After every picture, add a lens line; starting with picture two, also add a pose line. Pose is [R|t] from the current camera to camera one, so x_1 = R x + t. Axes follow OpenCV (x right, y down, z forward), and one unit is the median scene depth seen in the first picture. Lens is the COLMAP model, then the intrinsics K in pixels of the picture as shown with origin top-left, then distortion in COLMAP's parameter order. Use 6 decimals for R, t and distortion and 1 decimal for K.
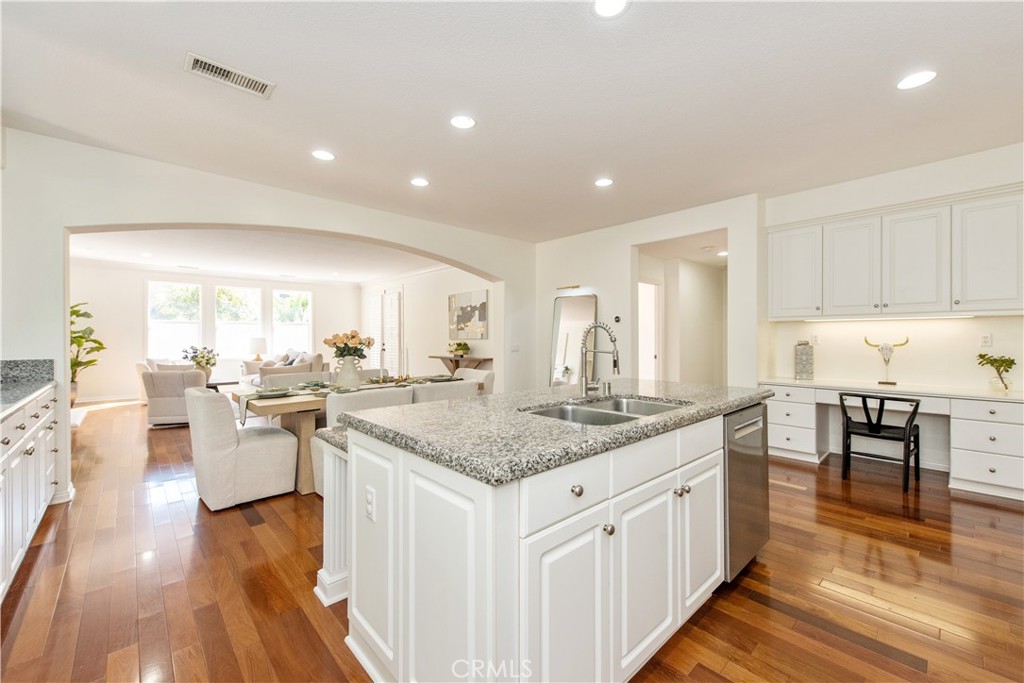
lens RADIAL K [[406.0, 0, 514.3], [0, 406.0, 339.6], [0, 0, 1]] dist [0.000843, -0.000003]
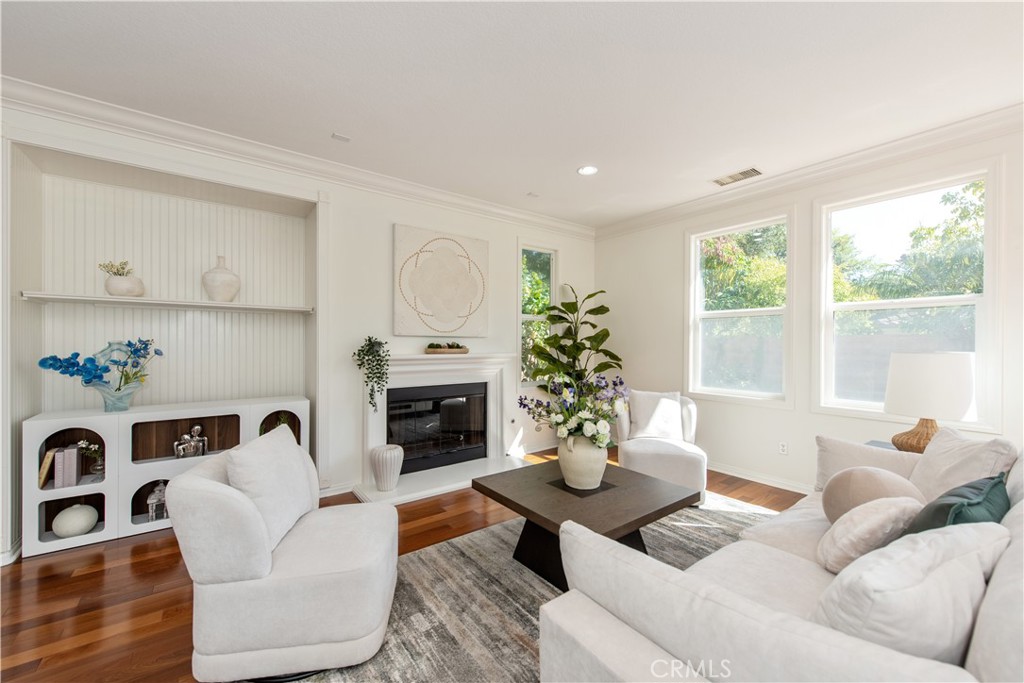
lens RADIAL K [[406.0, 0, 514.3], [0, 406.0, 339.6], [0, 0, 1]] dist [0.000843, -0.000003]
pose [[-0.110015, -0.005559, -0.993914, -0.421626], [-0.009507, 0.999944, -0.004540, -0.011376], [0.993884, 0.008950, -0.110061, 0.937478]]
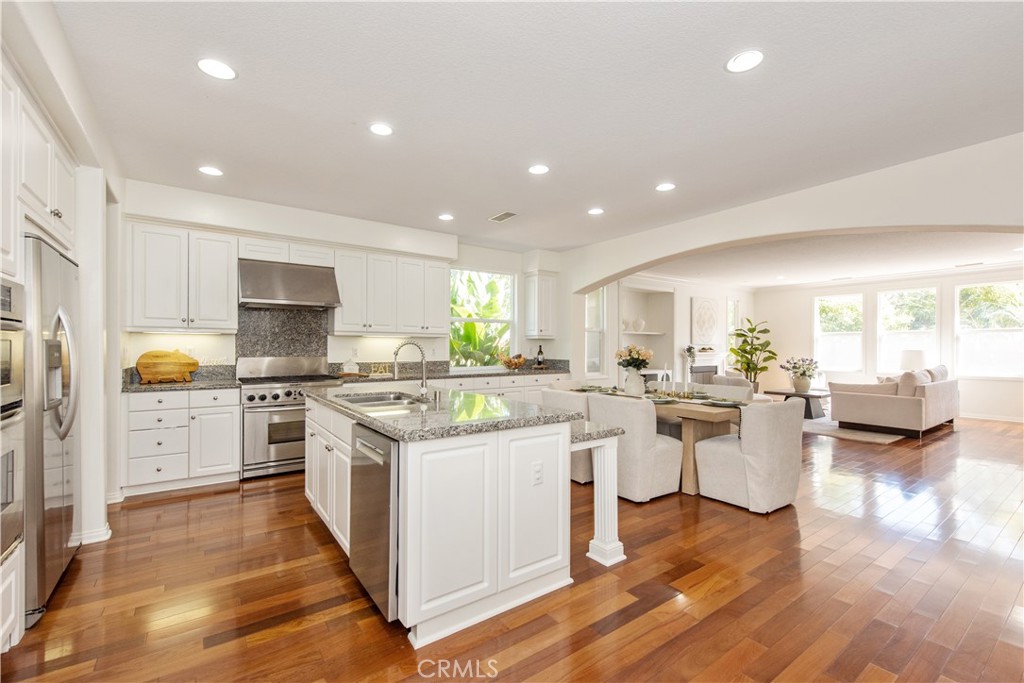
lens RADIAL K [[445.9, 0, 512.0], [0, 445.9, 341.5], [0, 0, 1]] dist [0.000685, -0.000141]
pose [[-0.133783, -0.012242, -0.990935, 0.430156], [-0.006211, 0.999914, -0.011514, -0.007328], [0.990991, 0.004615, -0.133848, 0.403783]]
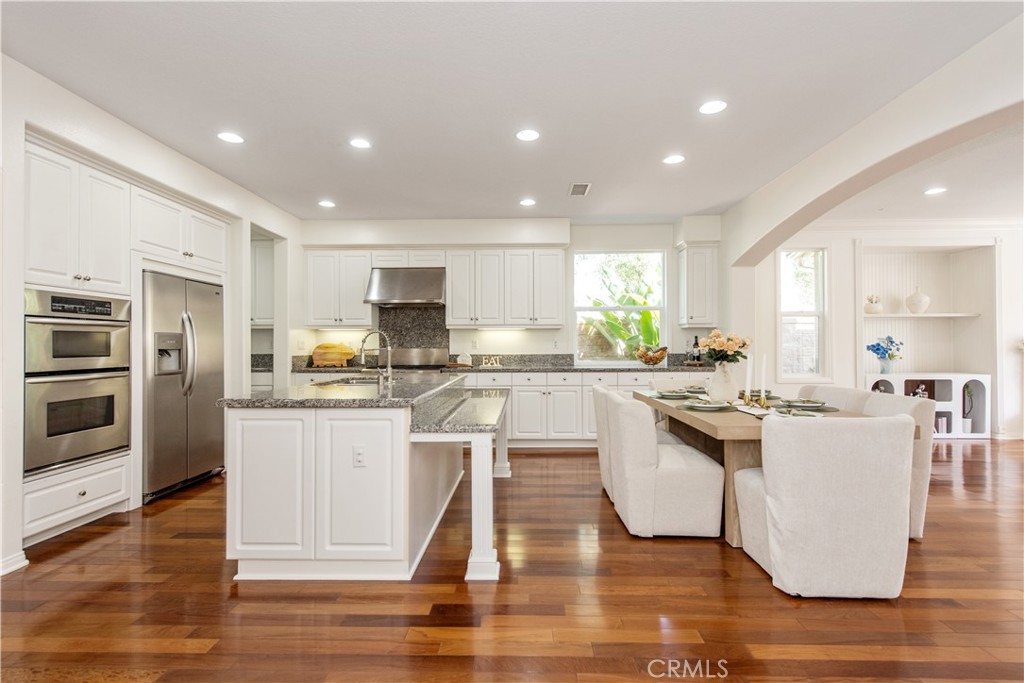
lens RADIAL K [[480.5, 0, 512.0], [0, 480.5, 341.5], [0, 0, 1]] dist [0.011074, -0.000048]
pose [[-0.706876, -0.002561, -0.707333, 0.288654], [0.001536, 0.999986, -0.005155, 0.002112], [0.707336, -0.004730, -0.706861, 0.680665]]
